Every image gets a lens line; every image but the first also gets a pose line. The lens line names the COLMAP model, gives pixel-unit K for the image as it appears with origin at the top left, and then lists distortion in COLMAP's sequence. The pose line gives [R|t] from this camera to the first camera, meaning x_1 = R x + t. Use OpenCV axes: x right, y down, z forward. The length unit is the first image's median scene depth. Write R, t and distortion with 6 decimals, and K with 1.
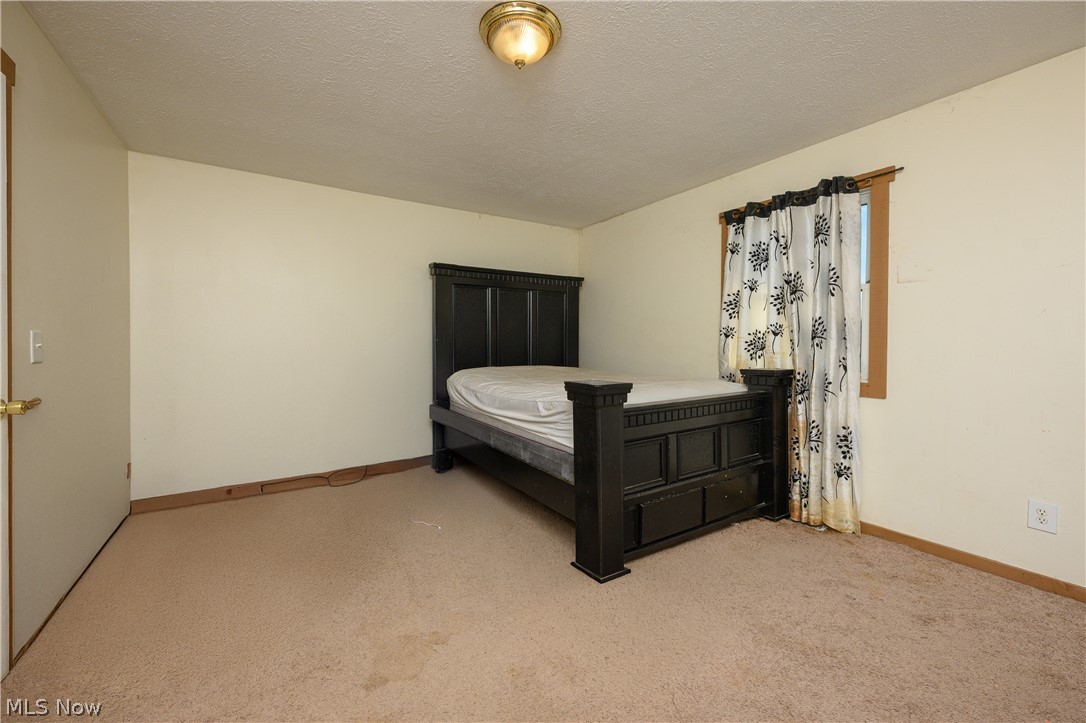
lens RADIAL K [[429.9, 0, 537.4], [0, 429.9, 354.0], [0, 0, 1]] dist [-0.007404, 0.001271]
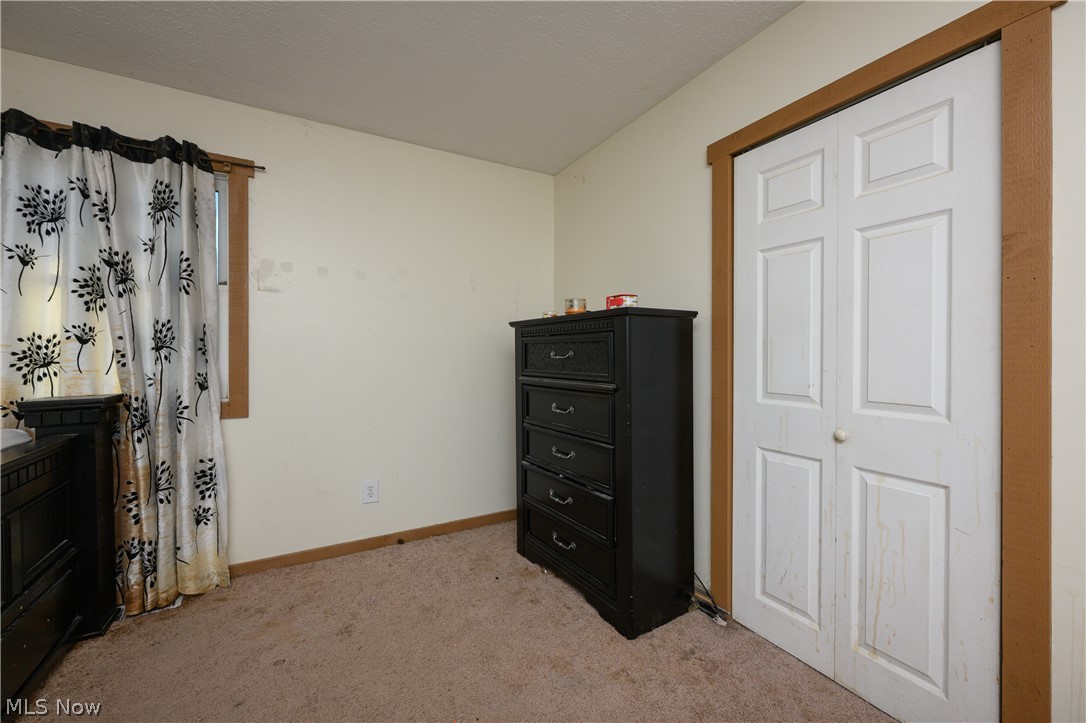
lens RADIAL K [[429.9, 0, 538.9], [0, 429.9, 355.5], [0, 0, 1]] dist [-0.007404, 0.001271]
pose [[0.045534, -0.003503, 0.998957, -0.050641], [0.024241, 0.999703, 0.002400, -0.011027], [-0.998669, 0.024107, 0.045605, 0.321582]]
